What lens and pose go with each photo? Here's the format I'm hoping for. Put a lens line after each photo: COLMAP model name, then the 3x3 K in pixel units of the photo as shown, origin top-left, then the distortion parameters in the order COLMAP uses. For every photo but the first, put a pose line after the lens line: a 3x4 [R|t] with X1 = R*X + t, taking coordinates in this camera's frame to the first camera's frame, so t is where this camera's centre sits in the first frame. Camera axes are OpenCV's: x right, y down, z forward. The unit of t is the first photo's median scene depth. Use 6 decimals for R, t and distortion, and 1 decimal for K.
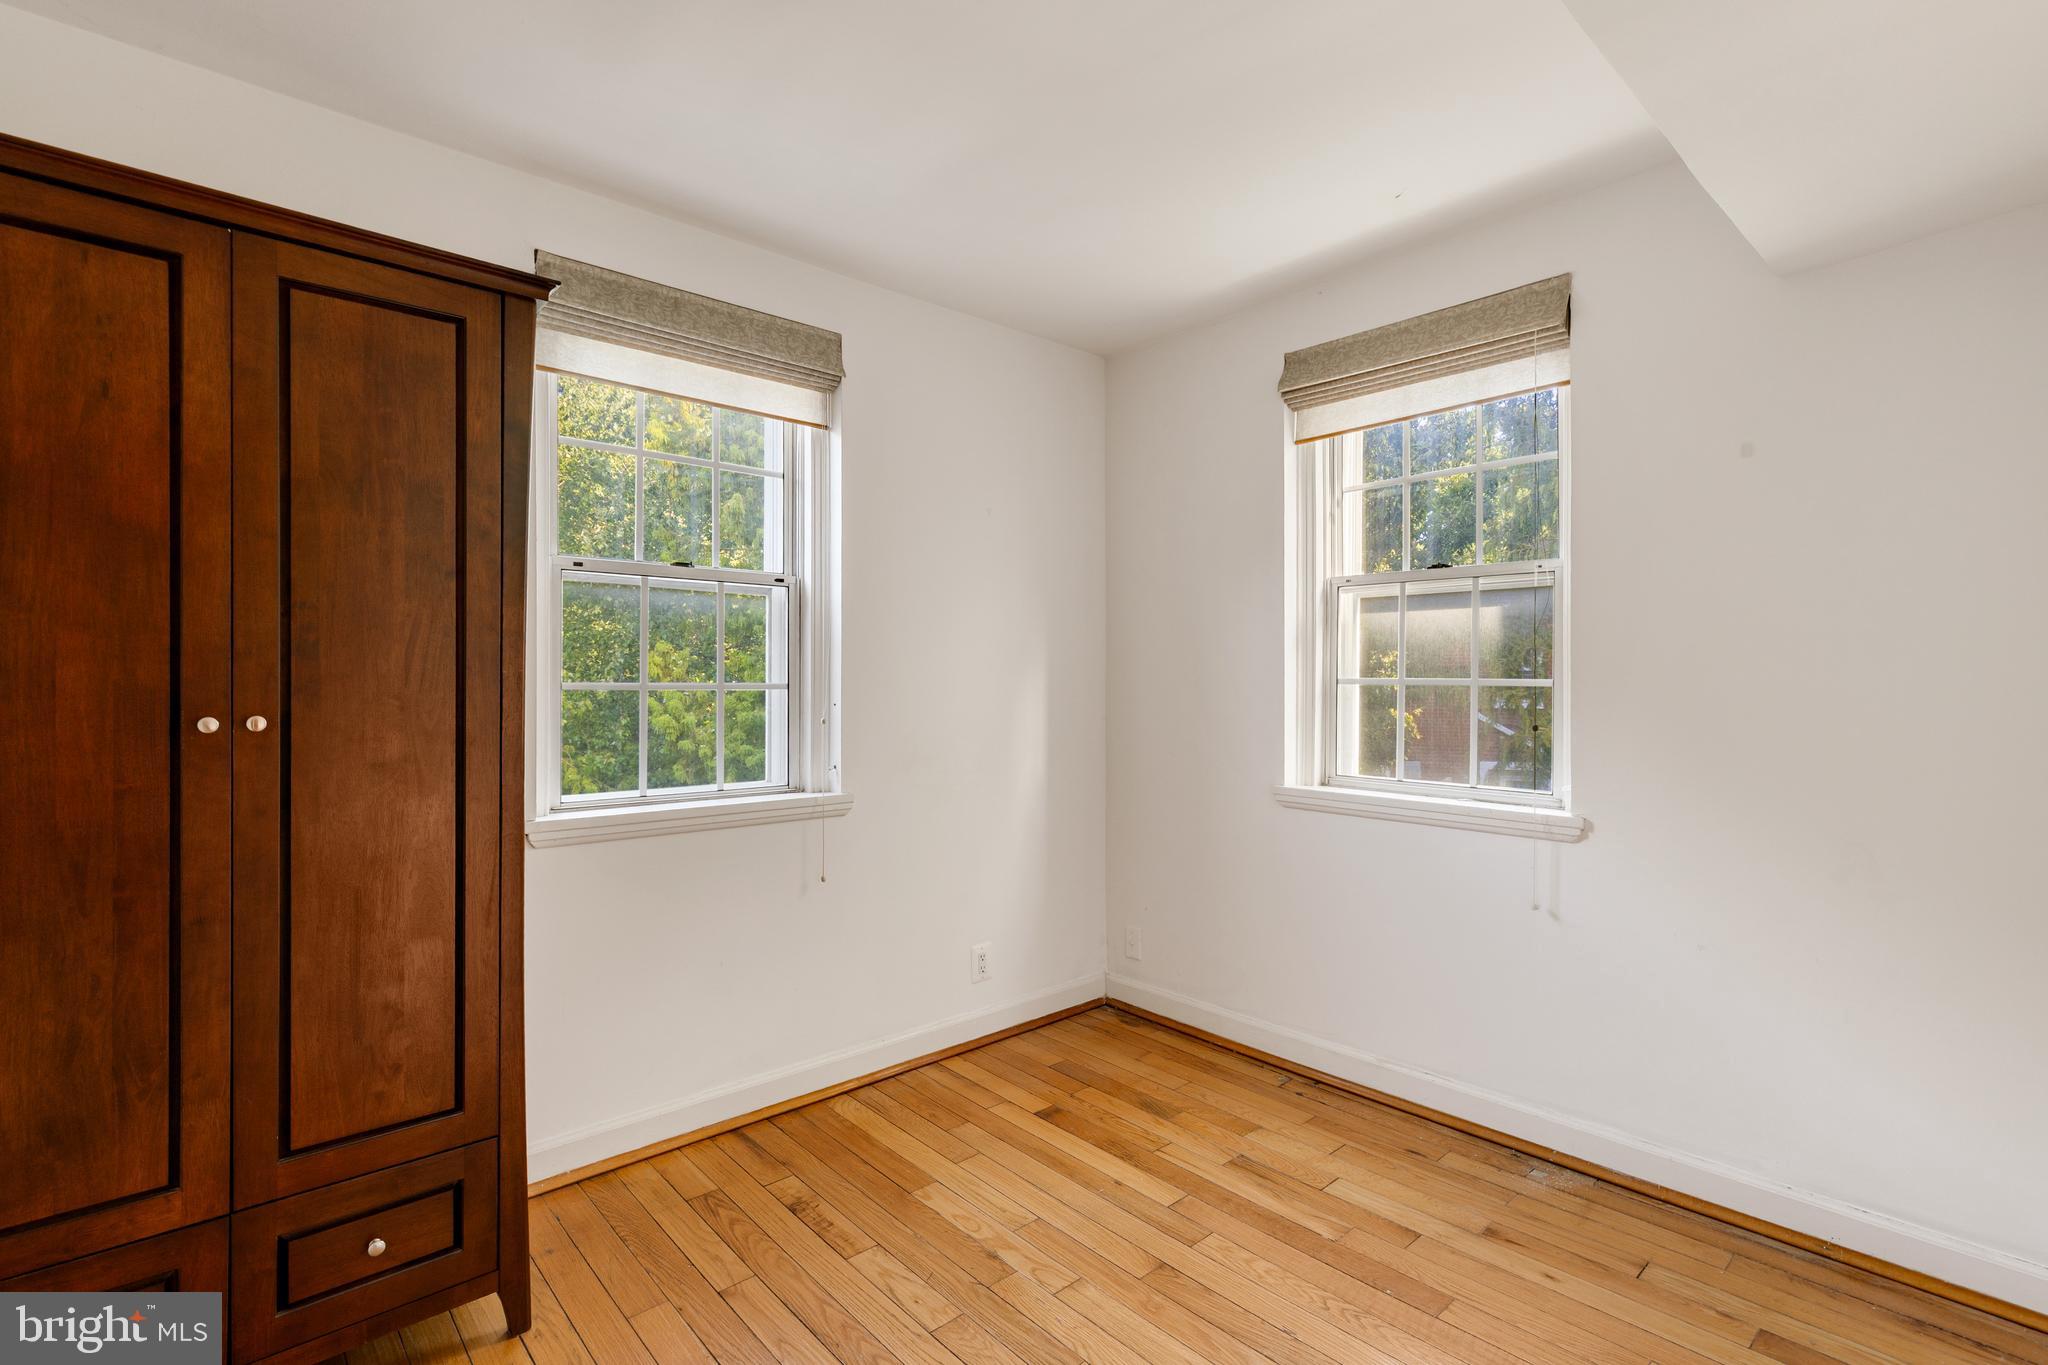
lens RADIAL K [[937.4, 0, 1024.0], [0, 937.4, 682.5], [0, 0, 1]] dist [0.000929, -0.000155]
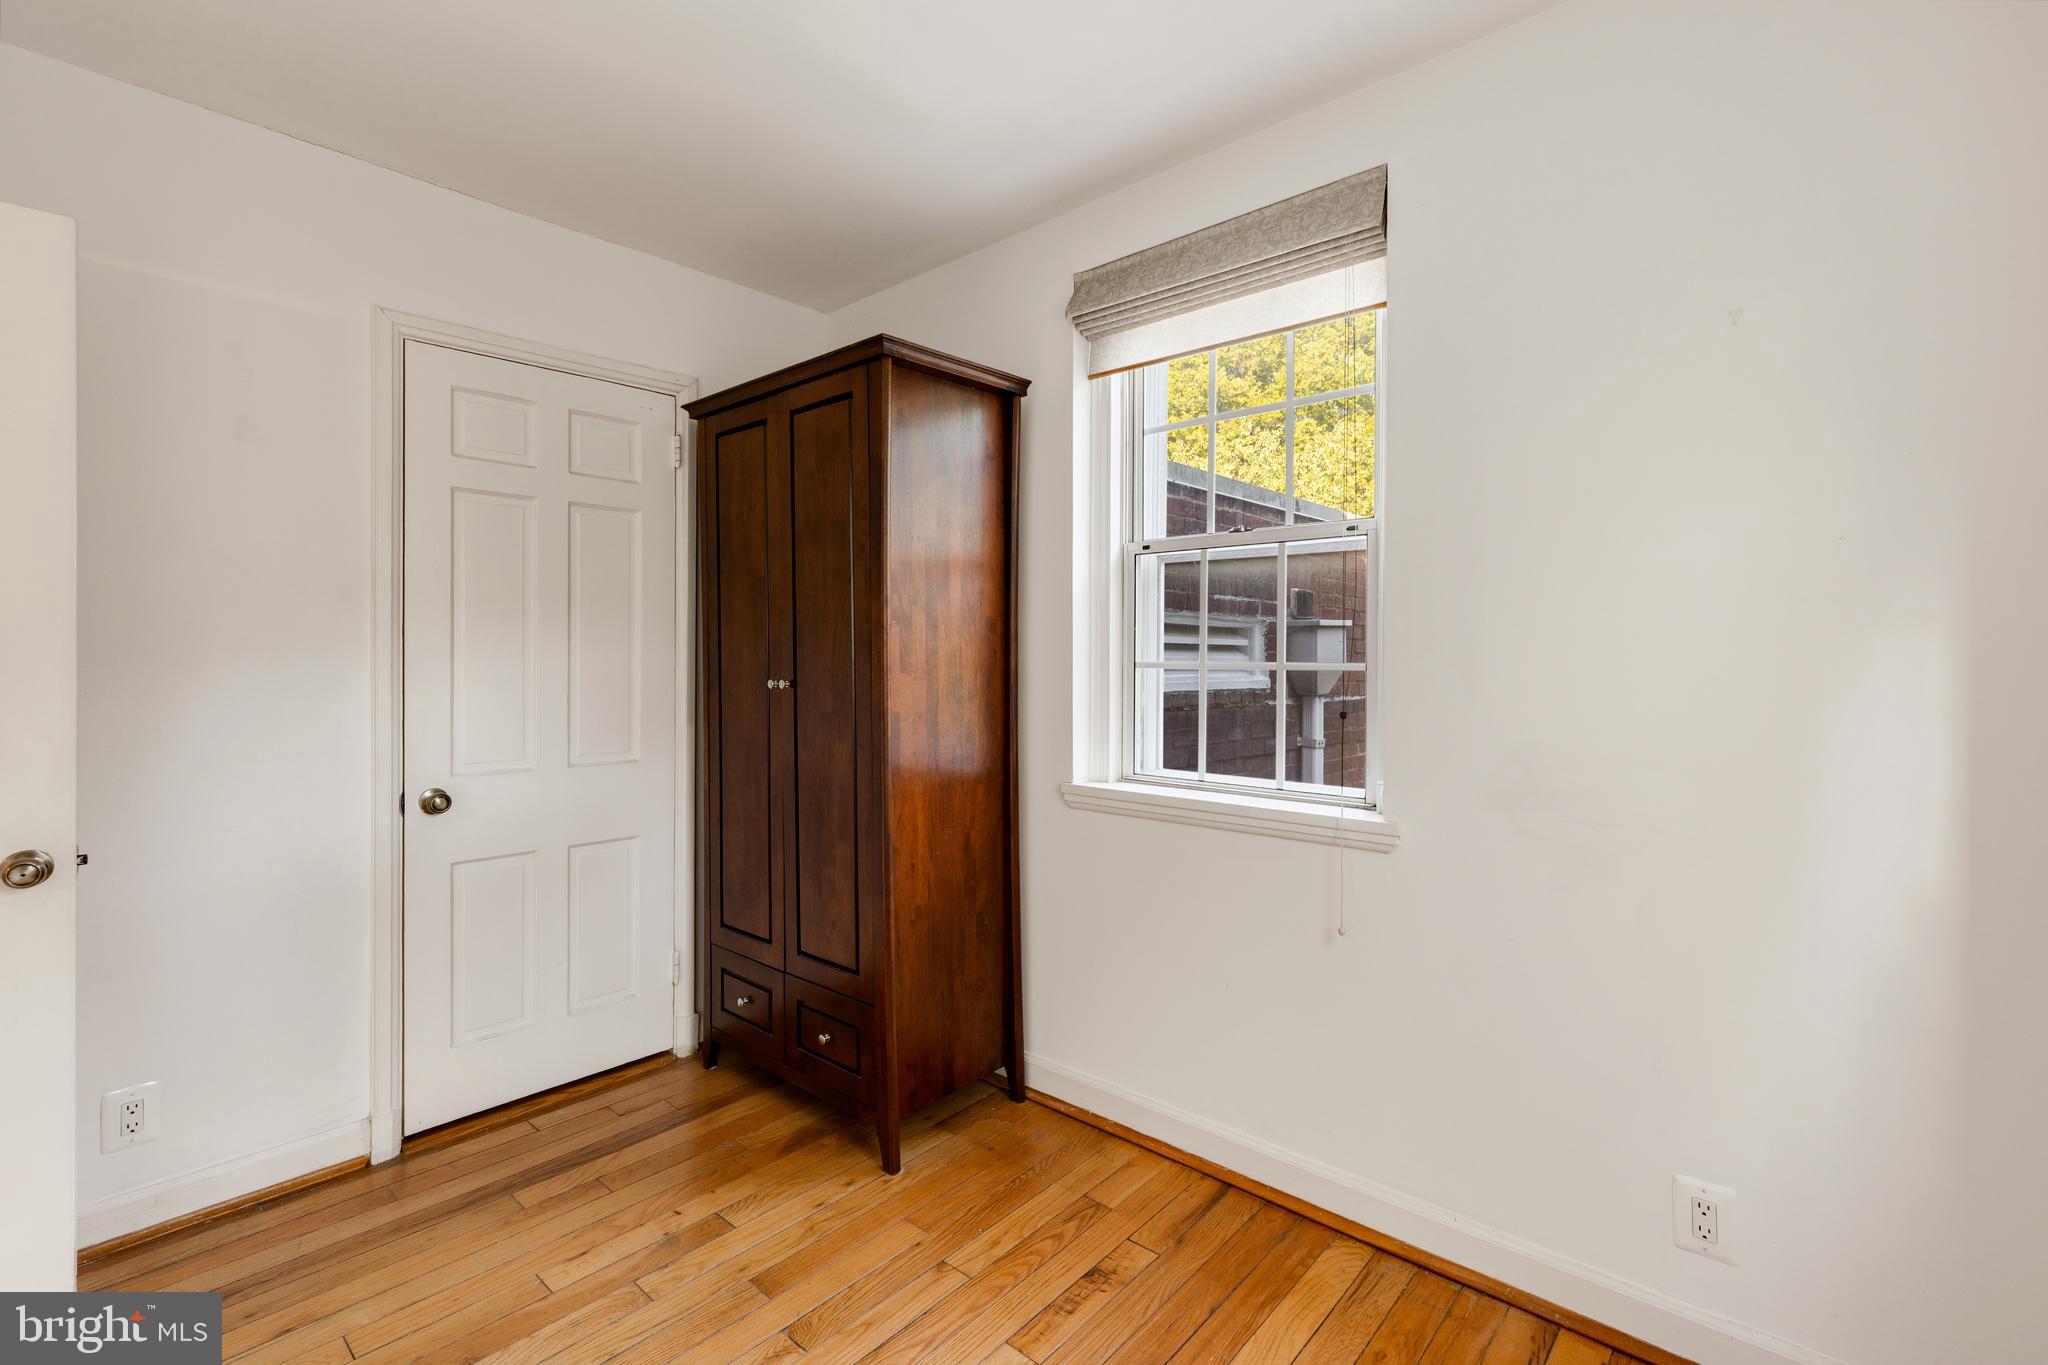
lens RADIAL K [[920.8, 0, 1048.3], [0, 920.8, 661.1], [0, 0, 1]] dist [0.003373, 0.000647]
pose [[0.125383, 0.003921, -0.992101, 0.541955], [-0.002953, 0.999989, 0.003579, -0.002490], [0.992104, 0.002481, 0.125393, 0.789377]]
